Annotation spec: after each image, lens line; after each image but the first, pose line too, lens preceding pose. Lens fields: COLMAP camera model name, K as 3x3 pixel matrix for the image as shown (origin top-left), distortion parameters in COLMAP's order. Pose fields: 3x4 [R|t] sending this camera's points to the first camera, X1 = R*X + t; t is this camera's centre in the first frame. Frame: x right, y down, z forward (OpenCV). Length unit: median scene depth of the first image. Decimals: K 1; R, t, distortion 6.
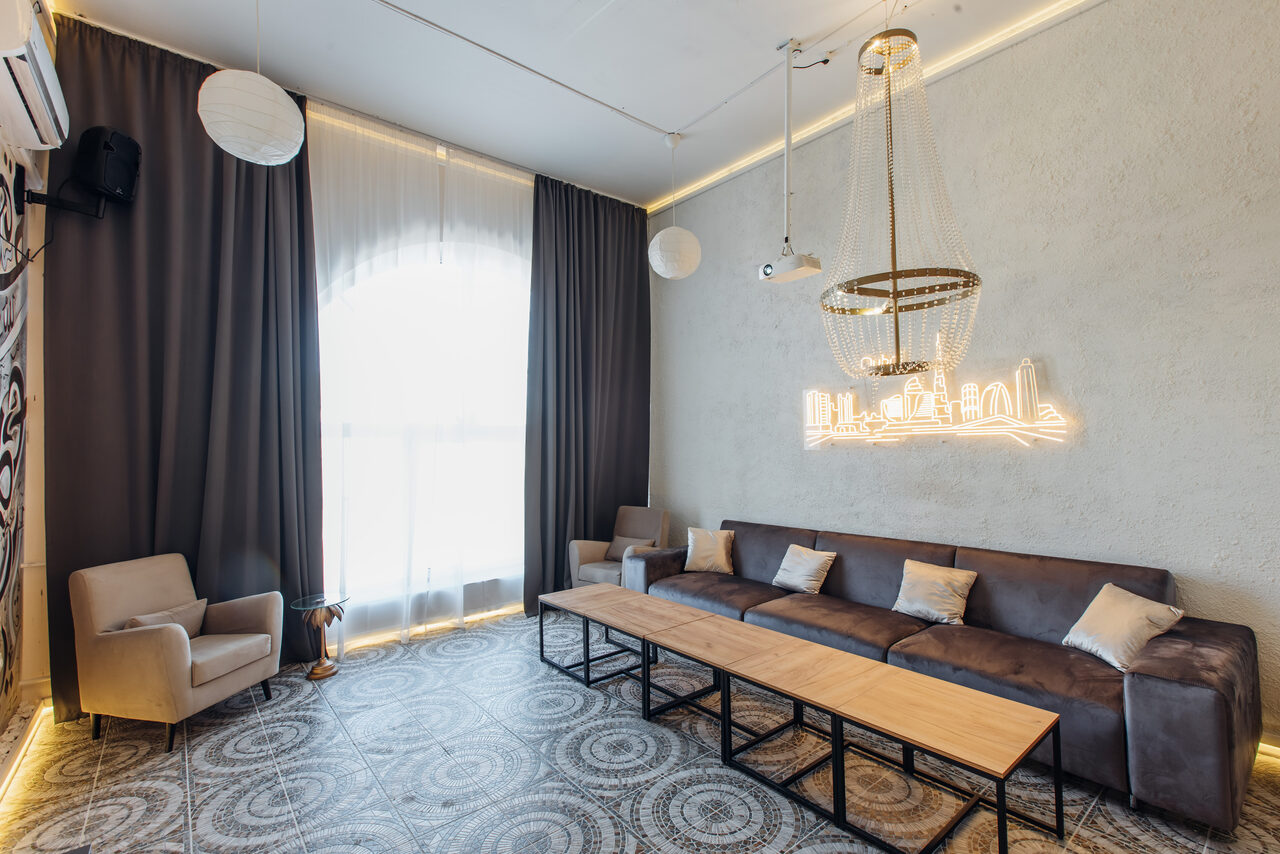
lens RADIAL K [[571.7, 0, 645.2], [0, 571.7, 428.8], [0, 0, 1]] dist [0.000782, 0.000669]
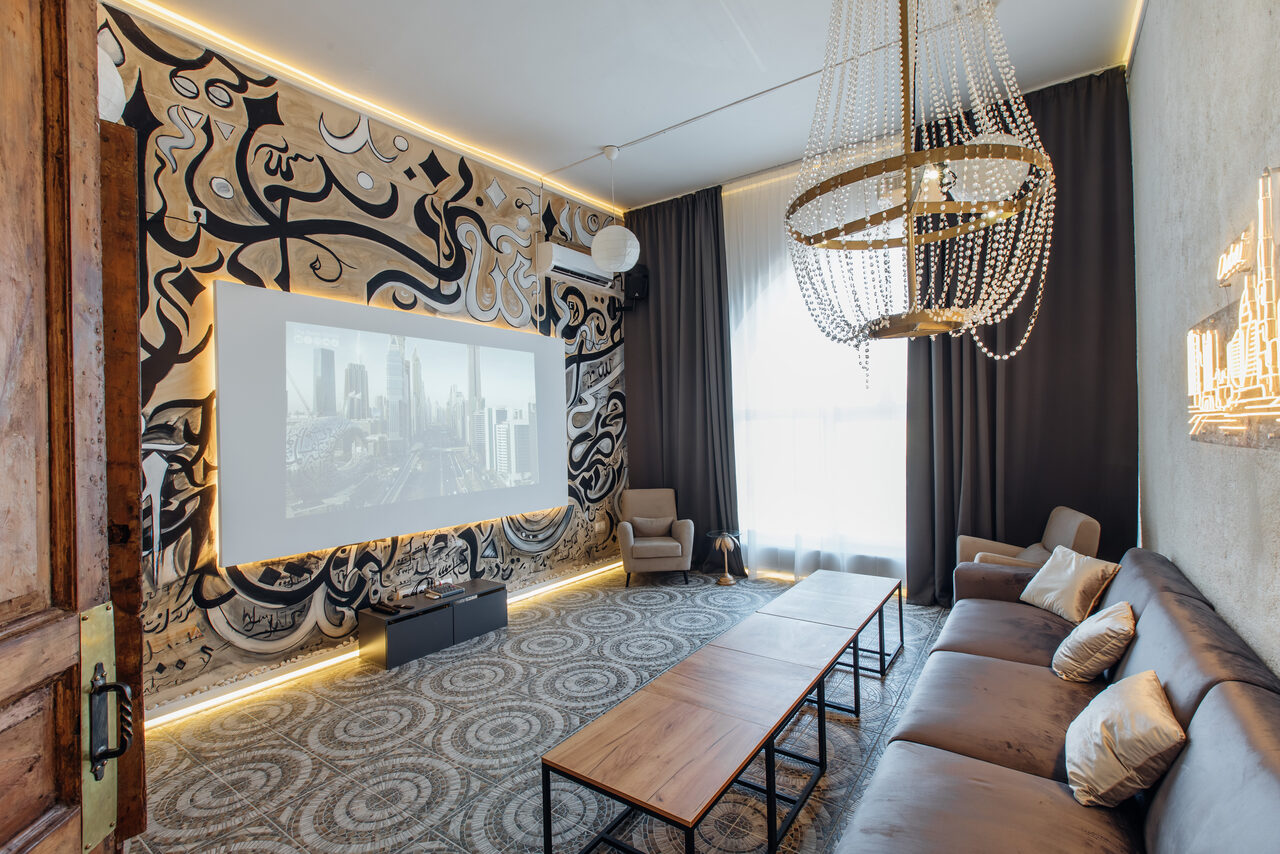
lens RADIAL K [[571.7, 0, 637.3], [0, 571.7, 425.1], [0, 0, 1]] dist [0.000782, 0.000669]
pose [[0.252438, 0.007421, -0.967585, 0.820474], [0.050132, 0.998527, 0.020738, -0.018833], [0.966313, -0.053742, 0.251694, 0.445965]]
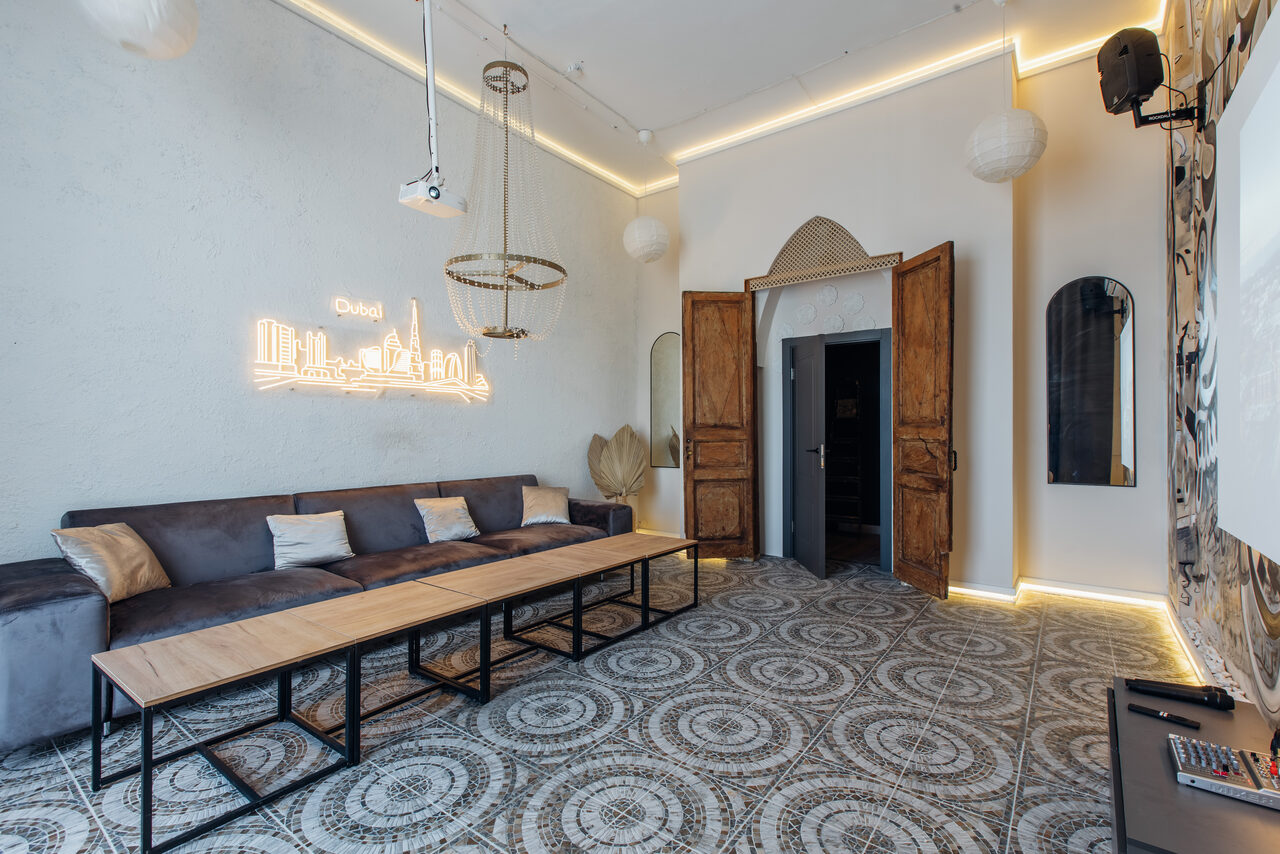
lens RADIAL K [[568.3, 0, 652.9], [0, 568.3, 429.7], [0, 0, 1]] dist [-0.001507, -0.000158]
pose [[-0.243063, 0.026638, 0.969645, -0.706099], [-0.022940, 0.999185, -0.033200, 0.119383], [-0.969739, -0.030313, -0.242254, 0.816108]]
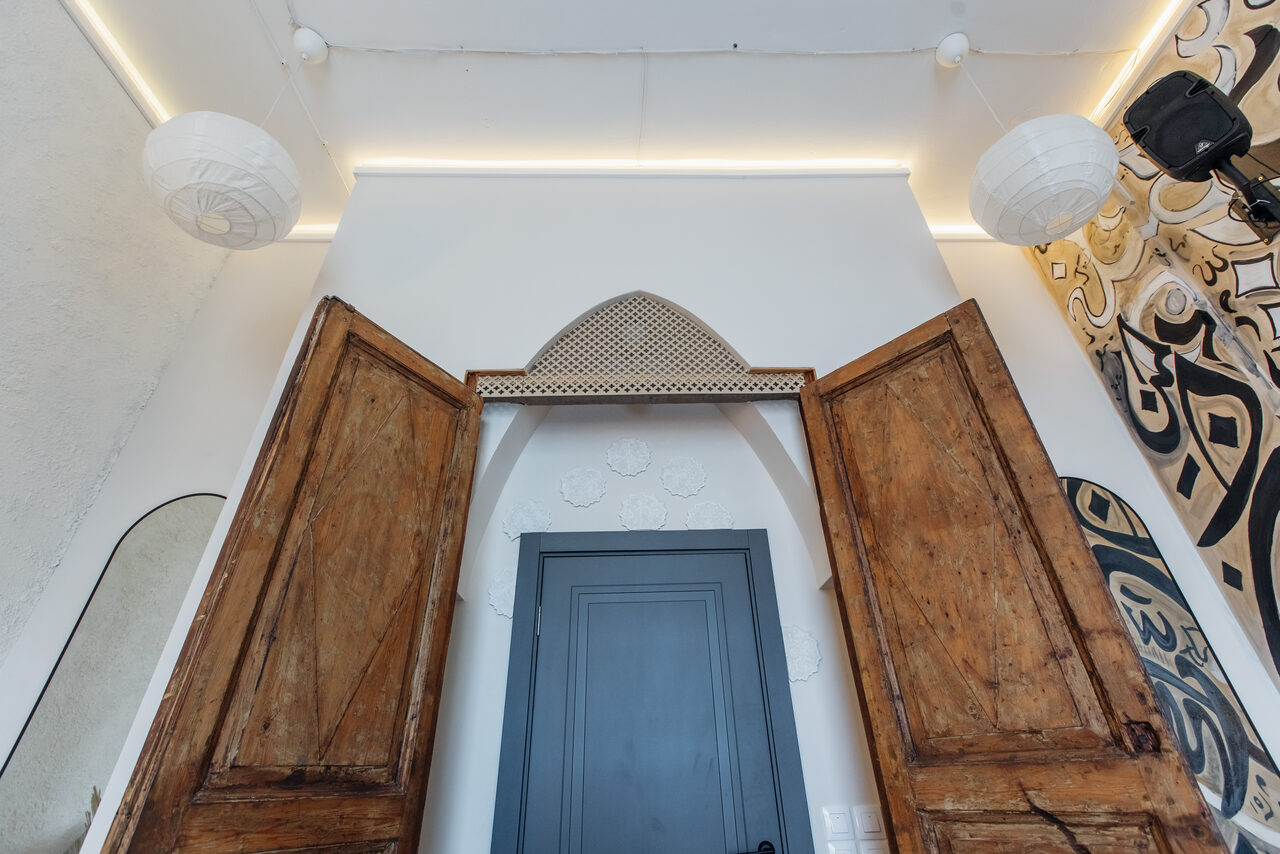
lens RADIAL K [[571.7, 0, 642.8], [0, 571.7, 402.6], [0, 0, 1]] dist [0.000782, 0.000669]
pose [[-0.770047, 0.393418, 0.502244, 0.165717], [0.018305, 0.800533, -0.599009, 0.093593], [-0.637724, -0.452071, -0.623650, 0.515935]]
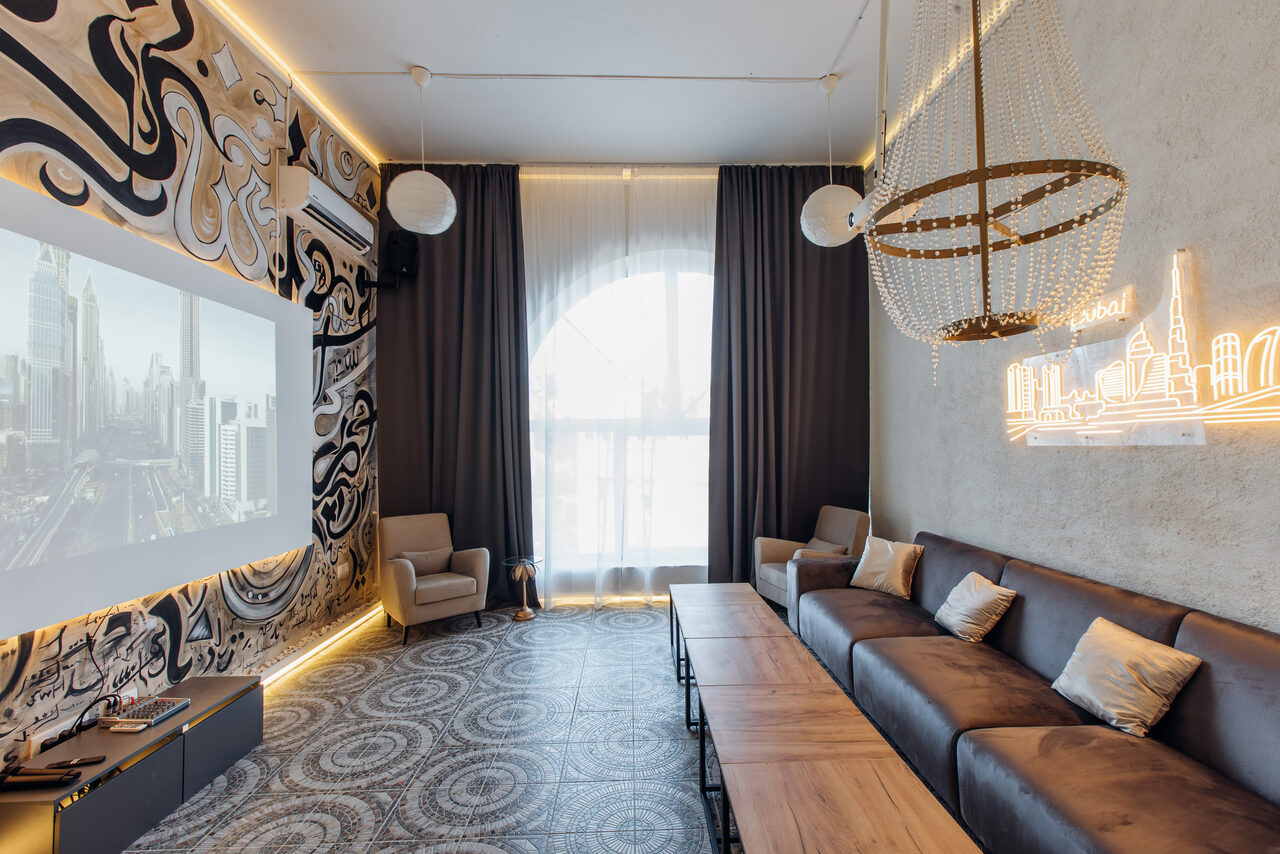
lens RADIAL K [[571.7, 0, 646.2], [0, 571.7, 430.2], [0, 0, 1]] dist [0.000782, 0.000669]
pose [[0.786739, -0.006912, -0.617247, 0.451066], [0.017772, 0.999776, 0.011456, 0.001441], [0.617030, -0.019983, 0.786686, 0.180041]]
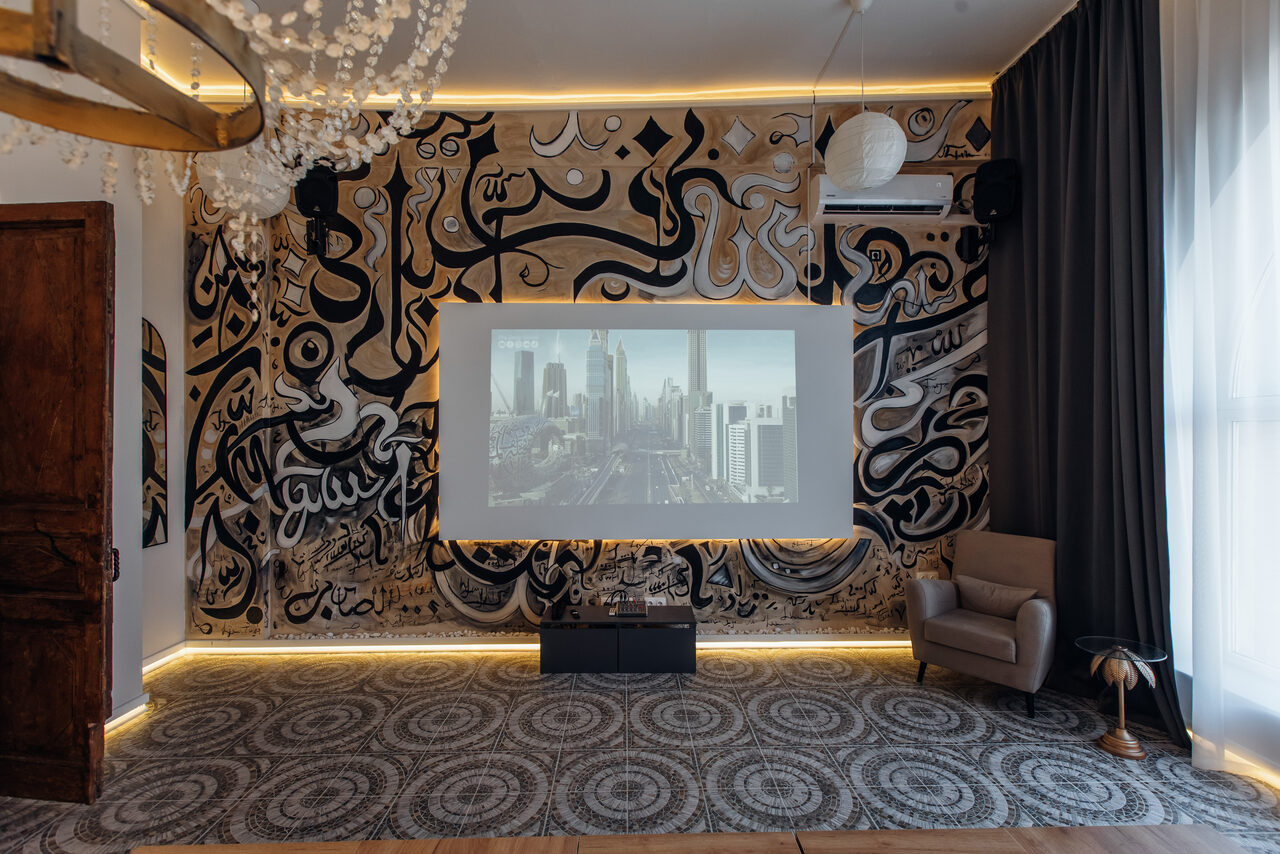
lens RADIAL K [[571.7, 0, 635.0], [0, 571.7, 434.4], [0, 0, 1]] dist [0.000782, 0.000669]
pose [[-0.625175, 0.021621, -0.780185, 0.393404], [0.038602, 0.999249, -0.003240, 0.007245], [0.779529, -0.032142, -0.625541, 1.018619]]
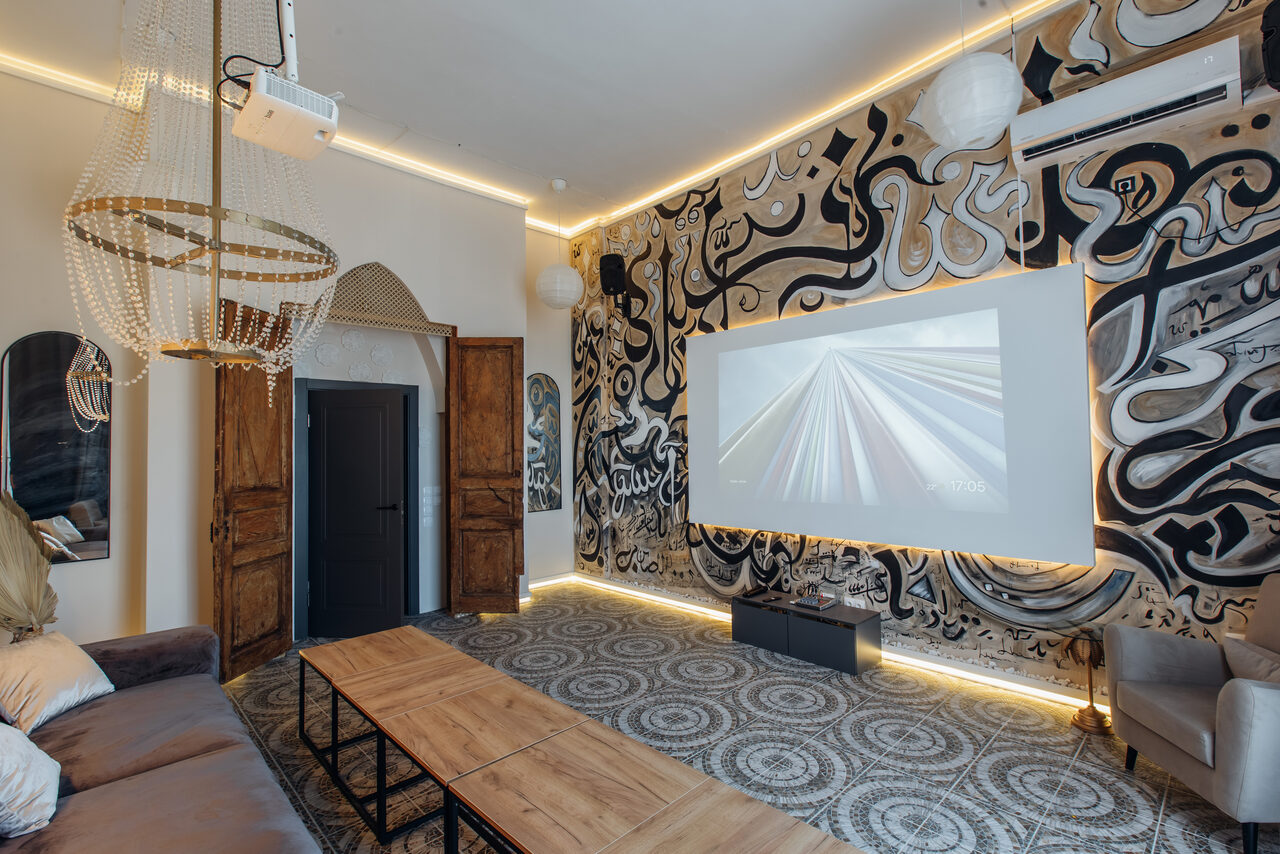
lens RADIAL K [[571.7, 0, 655.3], [0, 571.7, 429.8], [0, 0, 1]] dist [0.000782, 0.000669]
pose [[-0.995301, 0.035295, -0.090166, -0.024365], [0.040694, 0.997442, -0.058757, 0.044675], [0.087861, -0.062151, -0.994192, 1.442989]]
